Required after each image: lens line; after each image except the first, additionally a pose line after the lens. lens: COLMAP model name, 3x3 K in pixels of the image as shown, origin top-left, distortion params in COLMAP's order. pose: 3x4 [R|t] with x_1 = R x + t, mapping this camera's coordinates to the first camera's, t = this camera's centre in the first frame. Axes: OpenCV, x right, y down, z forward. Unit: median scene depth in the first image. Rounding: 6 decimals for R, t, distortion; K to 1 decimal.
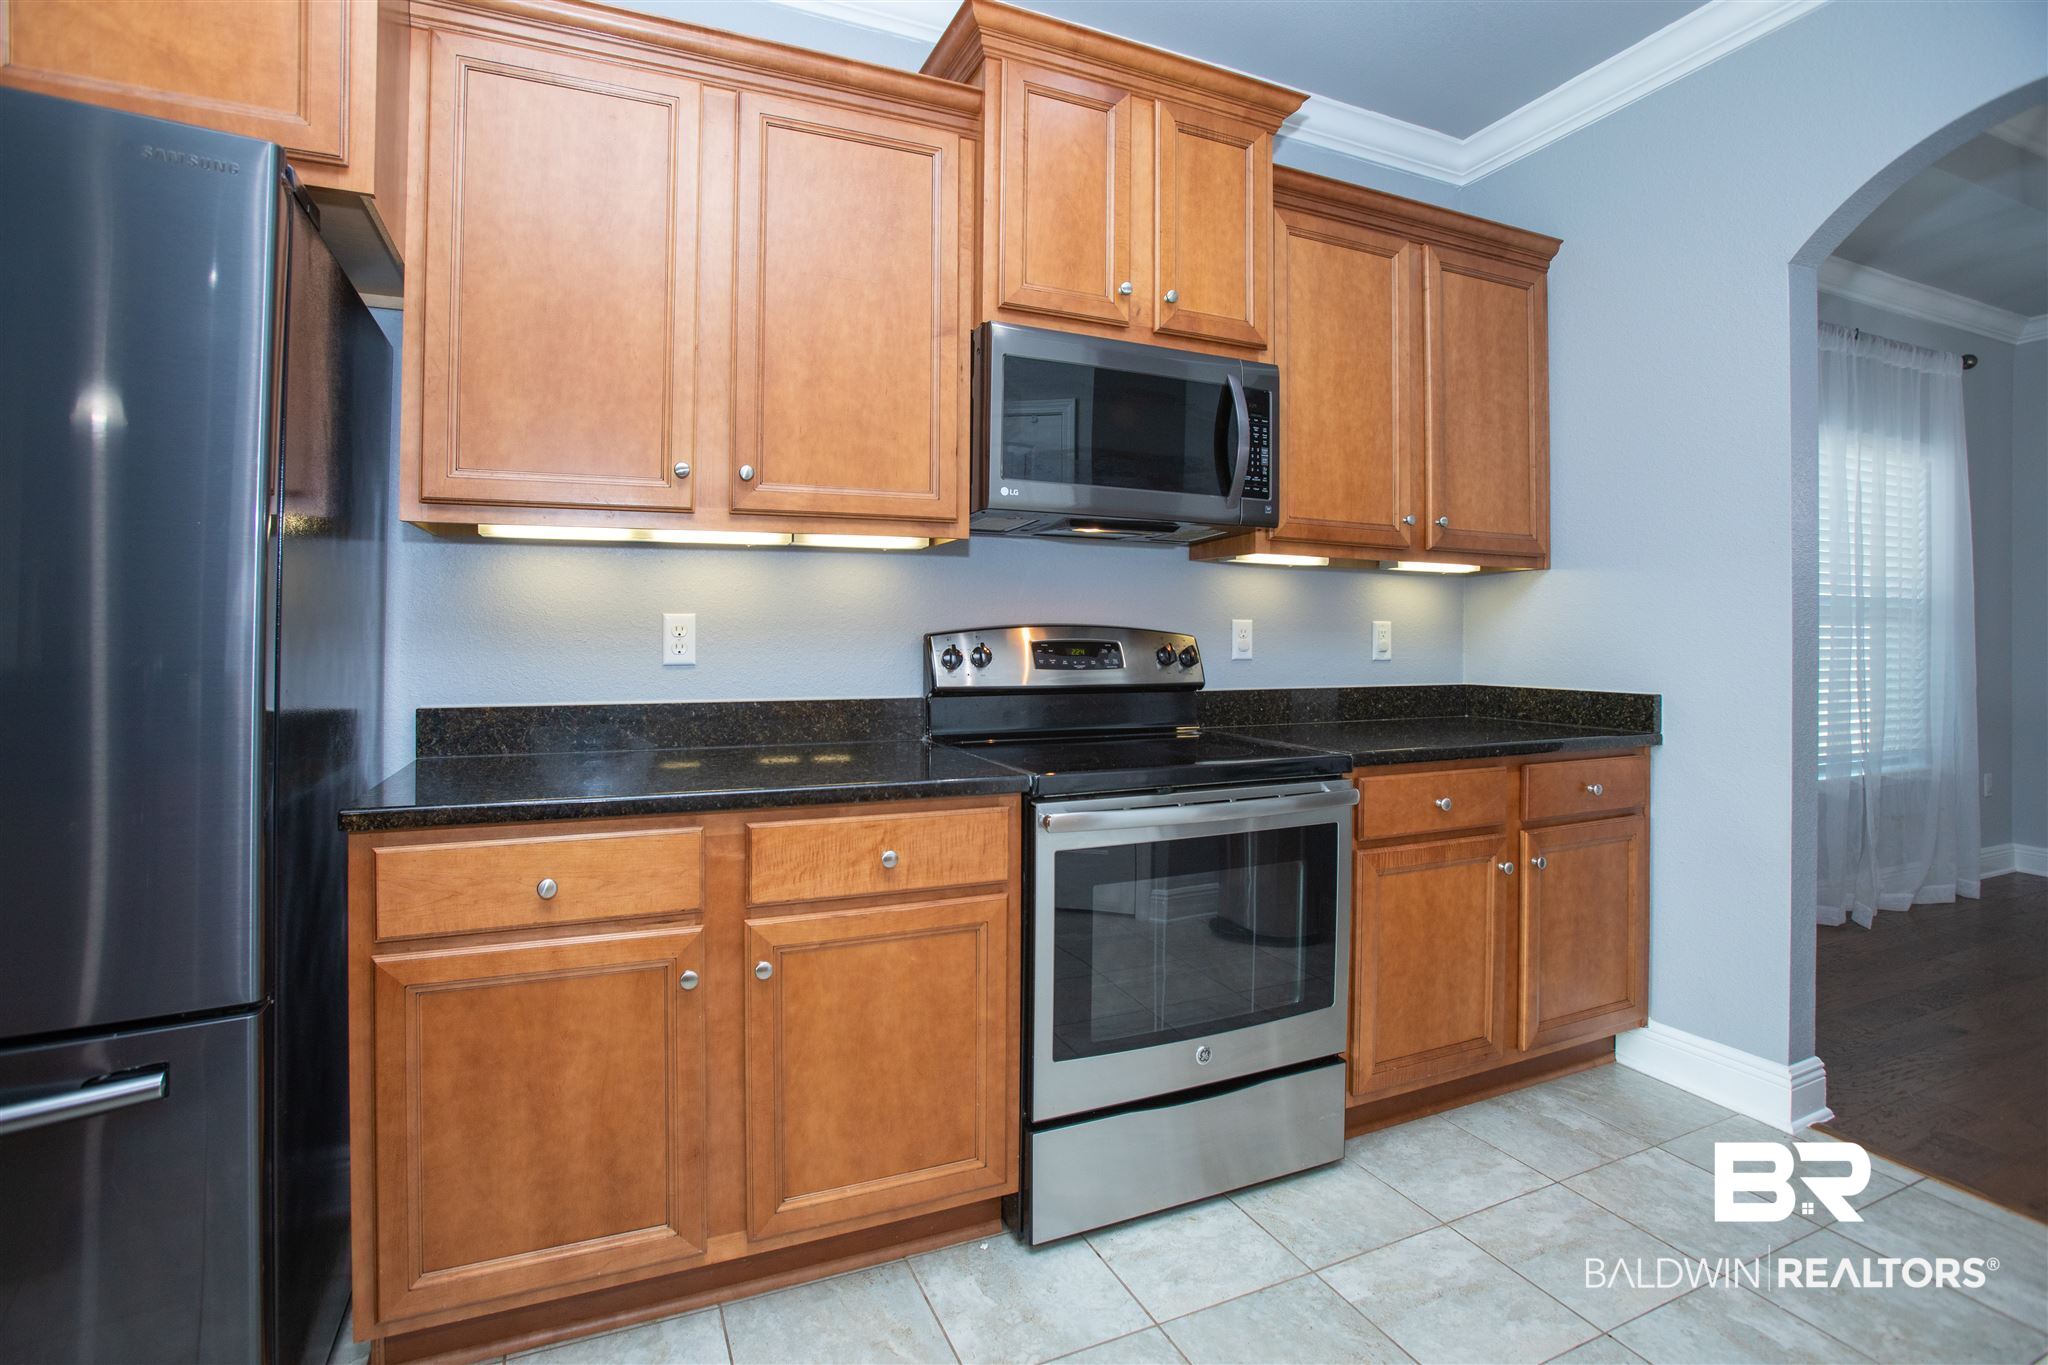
lens RADIAL K [[1028.5, 0, 1019.7], [0, 1028.5, 646.9], [0, 0, 1]] dist [-0.094225, 0.044157]
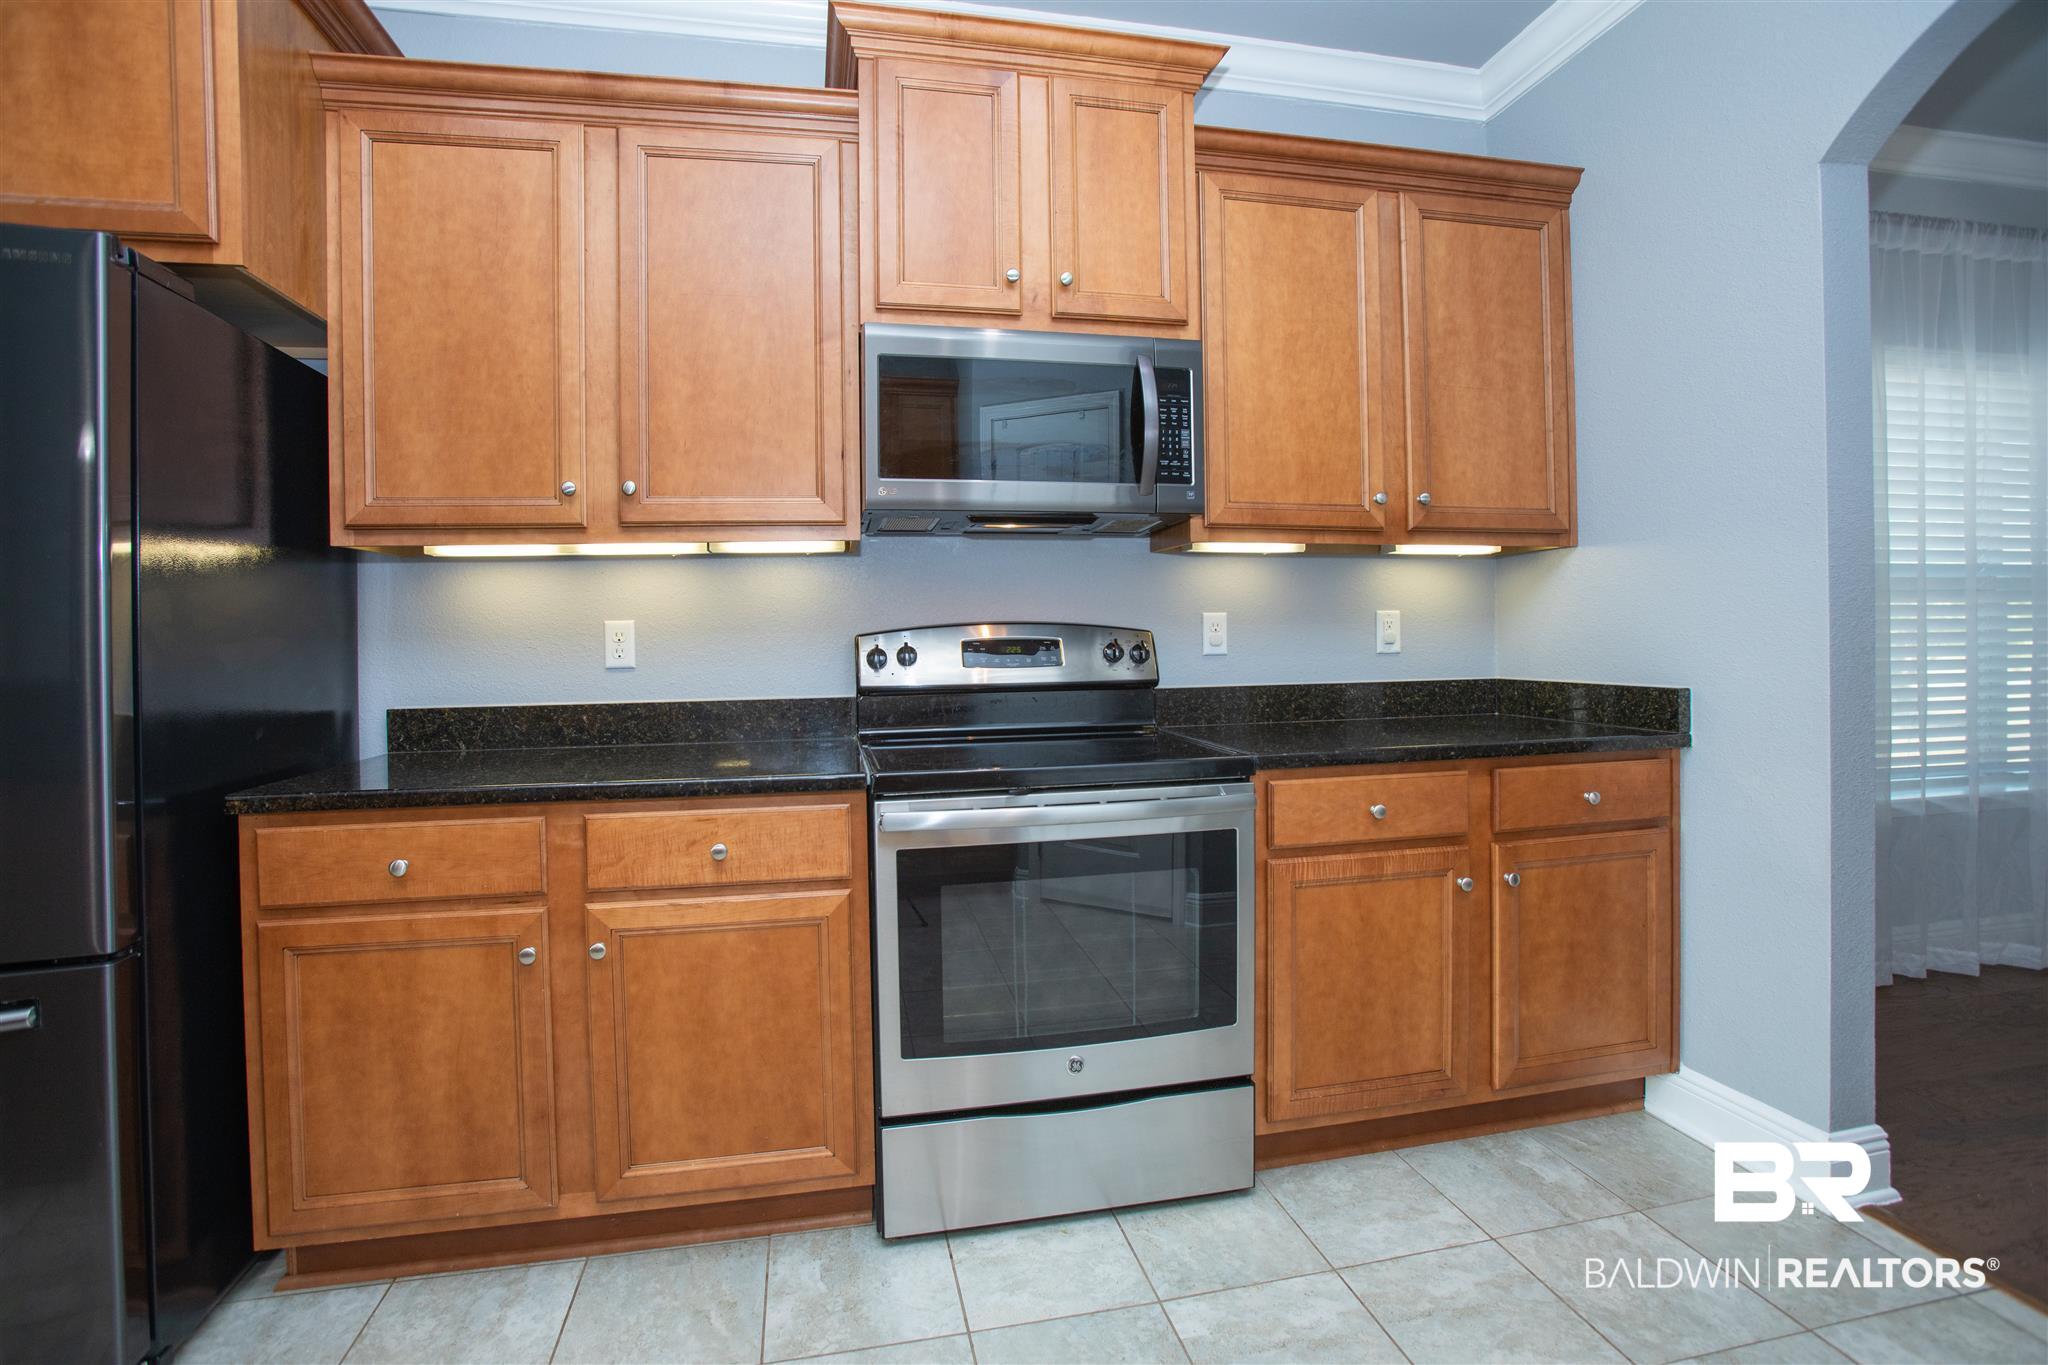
lens RADIAL K [[1019.1, 0, 1015.3], [0, 1019.1, 665.4], [0, 0, 1]] dist [-0.087543, 0.037527]
pose [[0.974695, -0.013413, -0.223138, 0.323961], [0.017569, 0.999707, 0.016649, 0.004541], [0.222849, -0.020148, 0.974645, 0.054853]]
